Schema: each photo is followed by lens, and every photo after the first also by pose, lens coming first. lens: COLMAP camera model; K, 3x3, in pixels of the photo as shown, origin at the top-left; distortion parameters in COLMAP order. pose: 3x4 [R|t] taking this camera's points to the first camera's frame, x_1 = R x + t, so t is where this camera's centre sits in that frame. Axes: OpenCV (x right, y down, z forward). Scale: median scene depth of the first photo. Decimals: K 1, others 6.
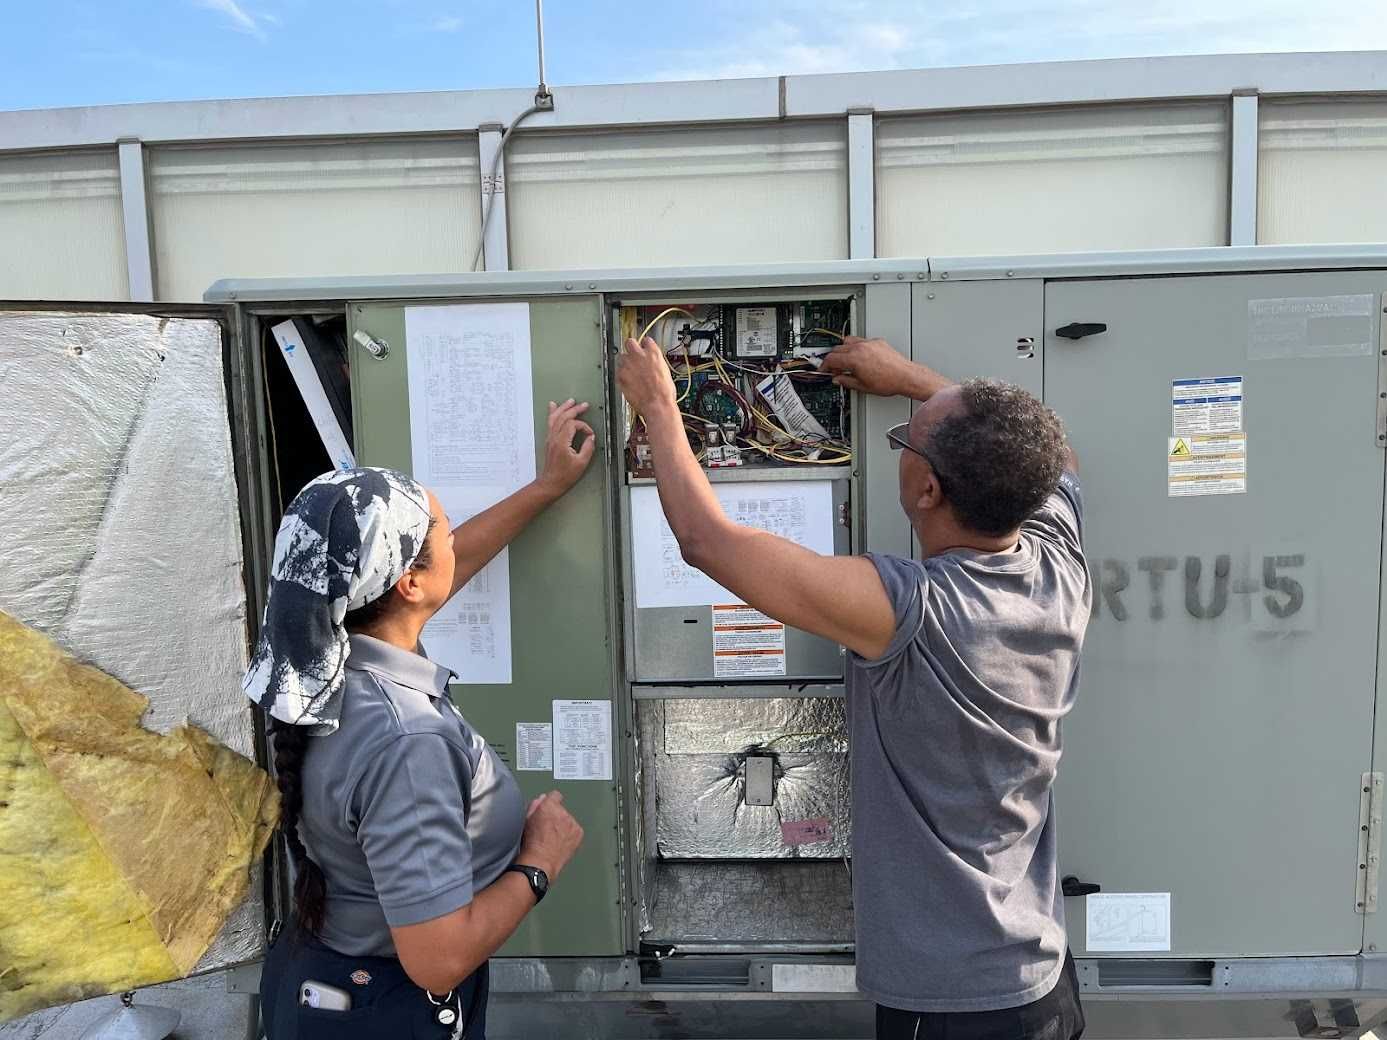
lens RADIAL K [[1030.5, 0, 692.6], [0, 1030.5, 493.6], [0, 0, 1]] dist [0.047905, -0.070192]
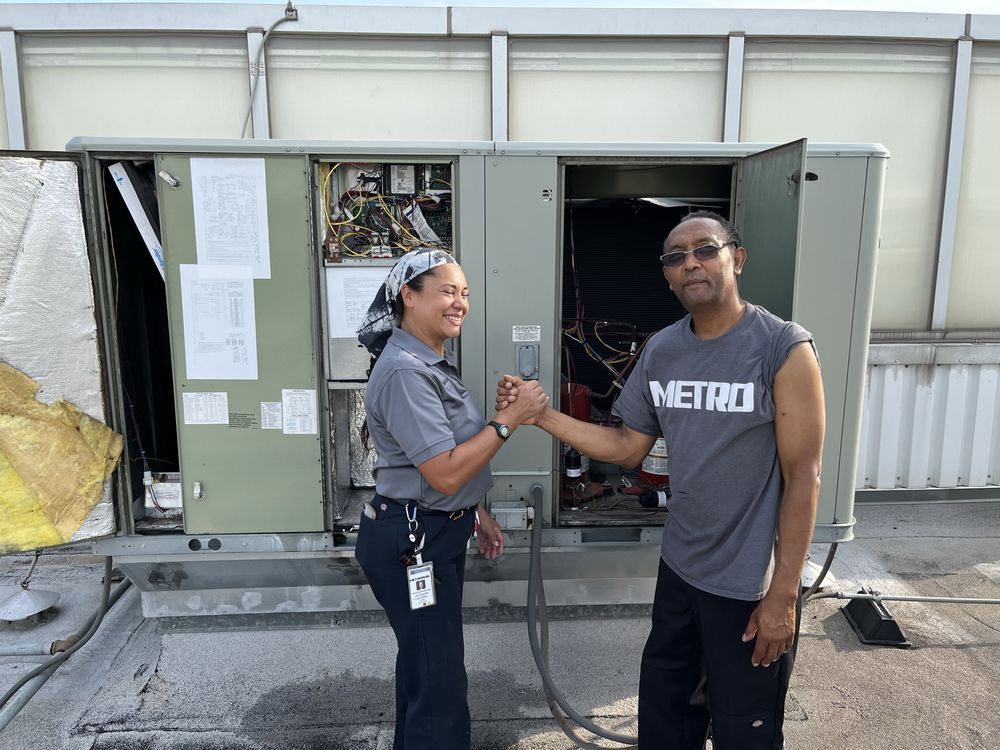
lens RADIAL K [[743.0, 0, 499.3], [0, 743.0, 356.0], [0, 0, 1]] dist [0.047905, -0.070192]
pose [[0.995324, 0.012093, 0.095834, 0.109794], [-0.020842, 0.995649, 0.090826, 0.020870], [-0.094318, -0.092398, 0.991245, -0.284892]]
